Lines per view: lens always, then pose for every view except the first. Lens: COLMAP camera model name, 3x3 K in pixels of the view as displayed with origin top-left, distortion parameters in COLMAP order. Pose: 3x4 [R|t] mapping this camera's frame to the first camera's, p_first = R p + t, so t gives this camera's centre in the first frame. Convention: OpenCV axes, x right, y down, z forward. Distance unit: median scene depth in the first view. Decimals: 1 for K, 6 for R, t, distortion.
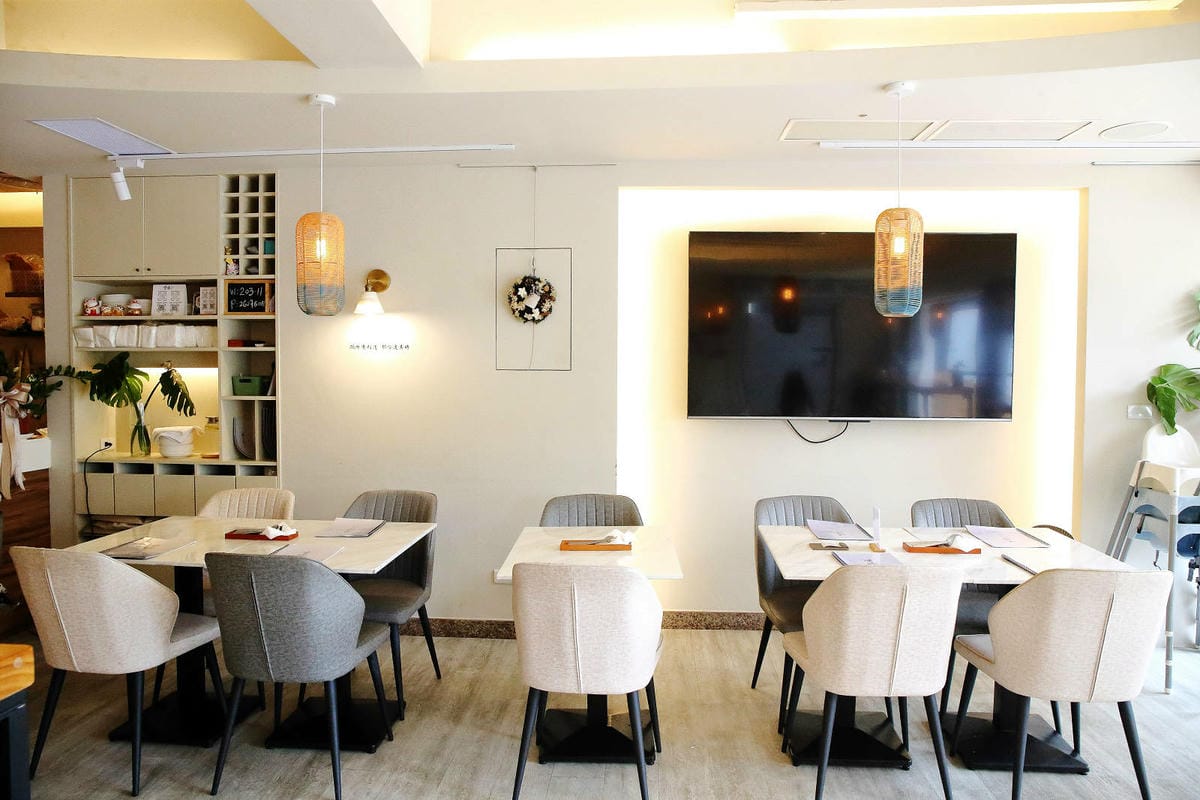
lens RADIAL K [[813.3, 0, 612.9], [0, 813.3, 399.2], [0, 0, 1]] dist [-0.073400, 0.042214]
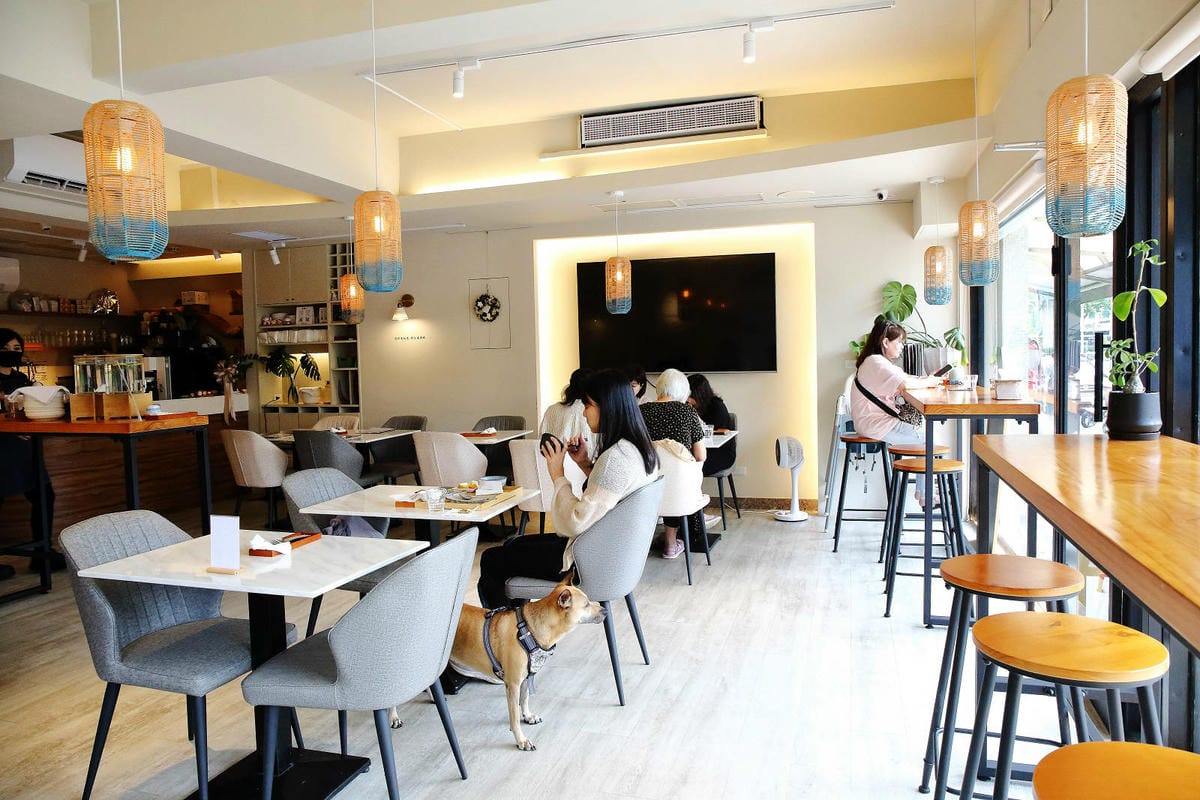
lens RADIAL K [[812.8, 0, 603.2], [0, 812.8, 393.3], [0, 0, 1]] dist [-0.069865, -0.002556]
pose [[0.970568, -0.015262, -0.240345, 0.533838], [0.019128, 0.999722, 0.013761, 0.038539], [0.240068, -0.017953, 0.970590, -0.602281]]
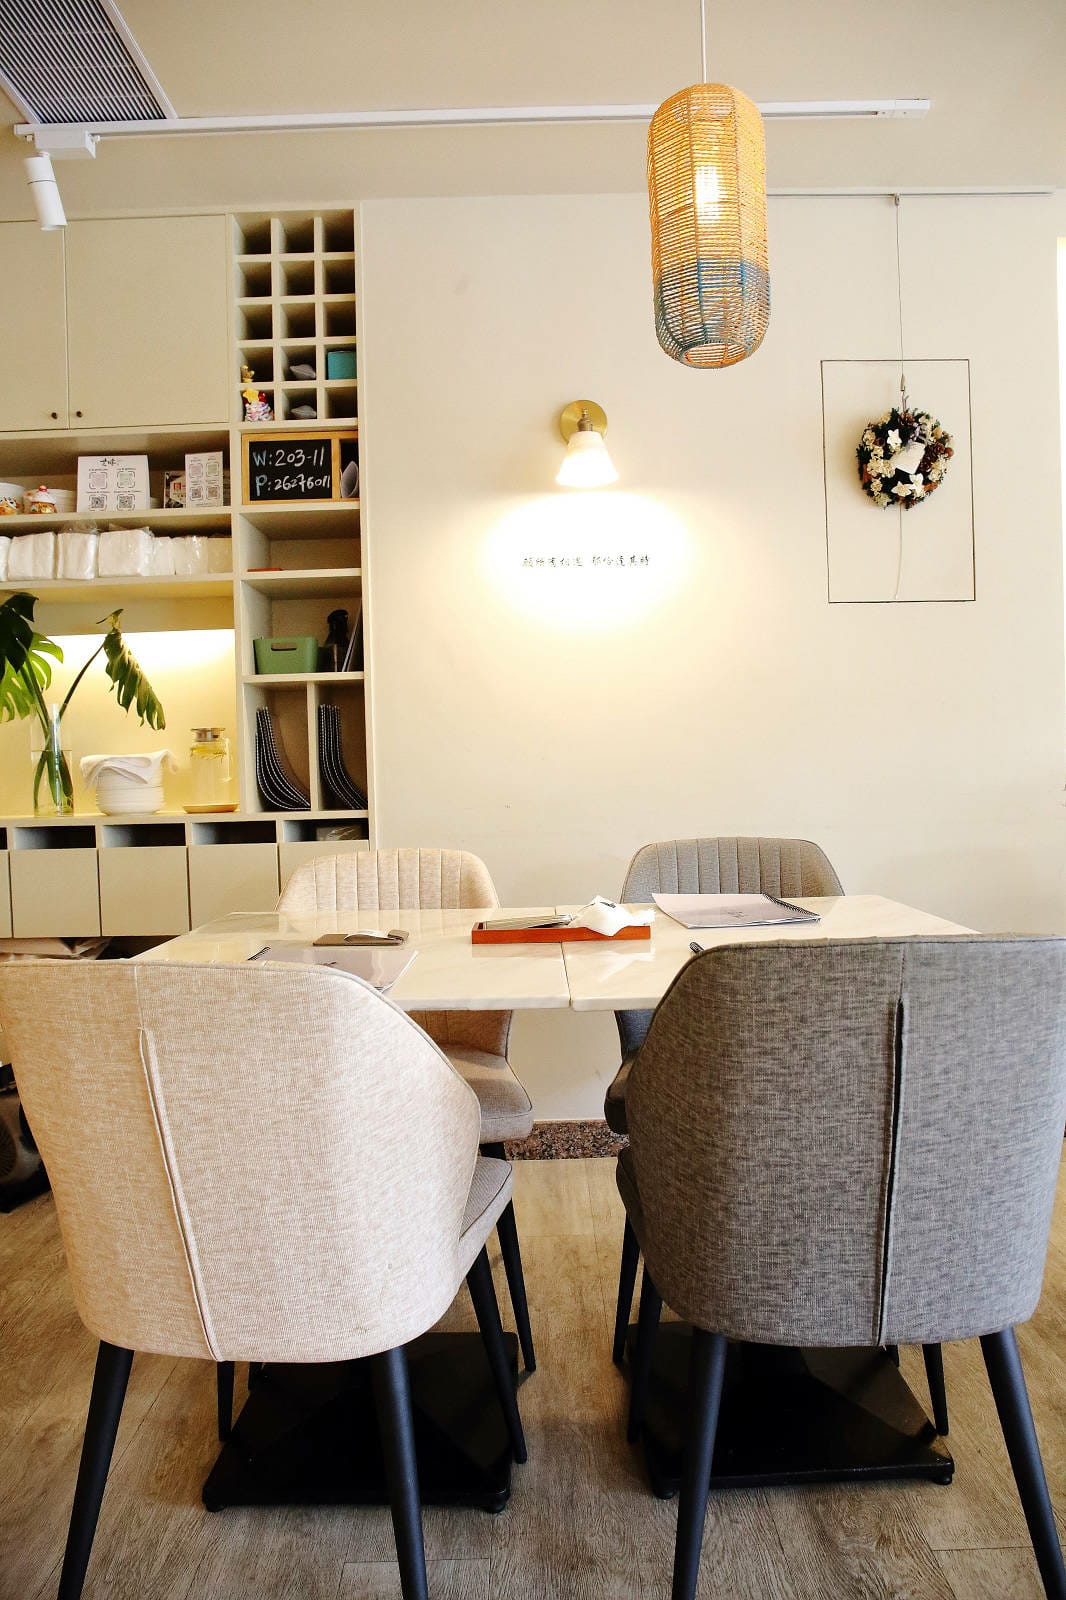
lens RADIAL K [[1084.4, 0, 573.3], [0, 1084.4, 801.2], [0, 0, 1]] dist [-0.073400, 0.042214]
pose [[0.997129, -0.032853, 0.068226, -0.338662], [0.033284, 0.999433, -0.005184, 0.080257], [-0.068017, 0.007440, 0.997656, 0.349300]]
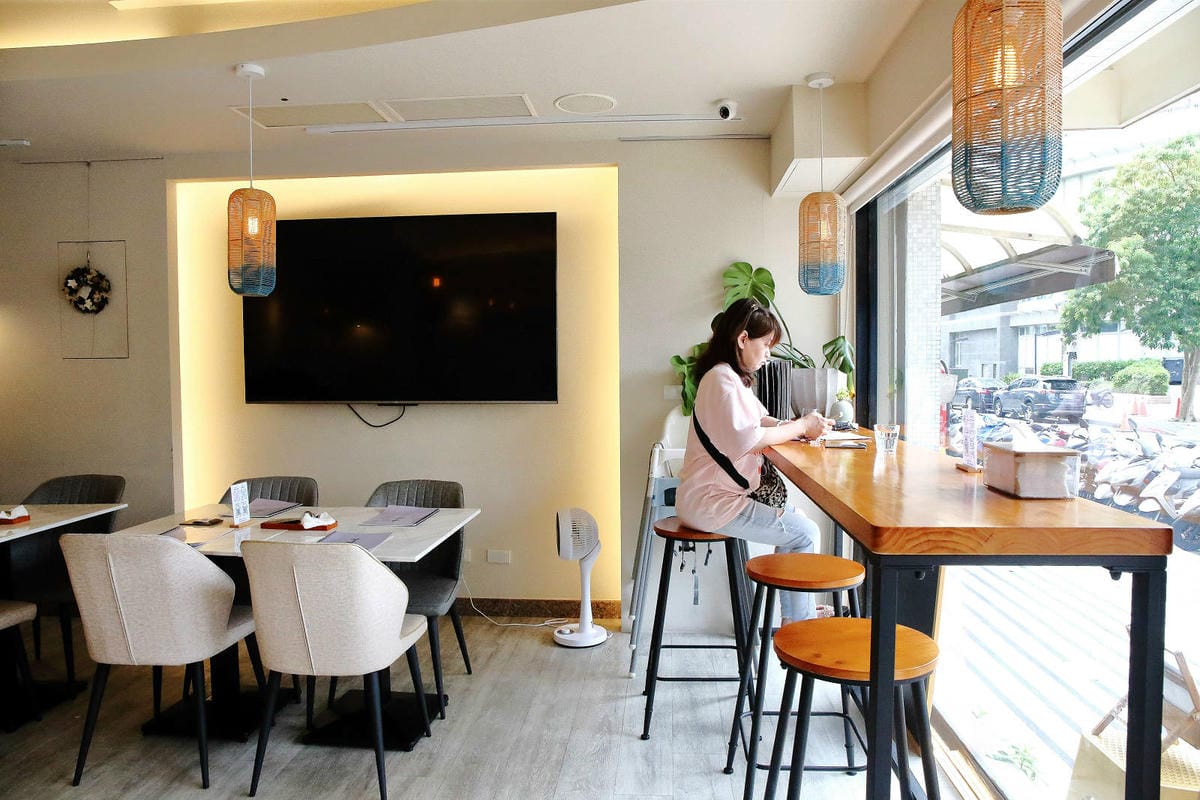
lens RADIAL K [[813.3, 0, 597.8], [0, 813.3, 405.8], [0, 0, 1]] dist [-0.073400, 0.042214]
pose [[0.999542, -0.008860, -0.028944, 0.559960], [0.009237, 0.999874, 0.012899, 0.017033], [0.028826, -0.013161, 0.999498, 0.000660]]
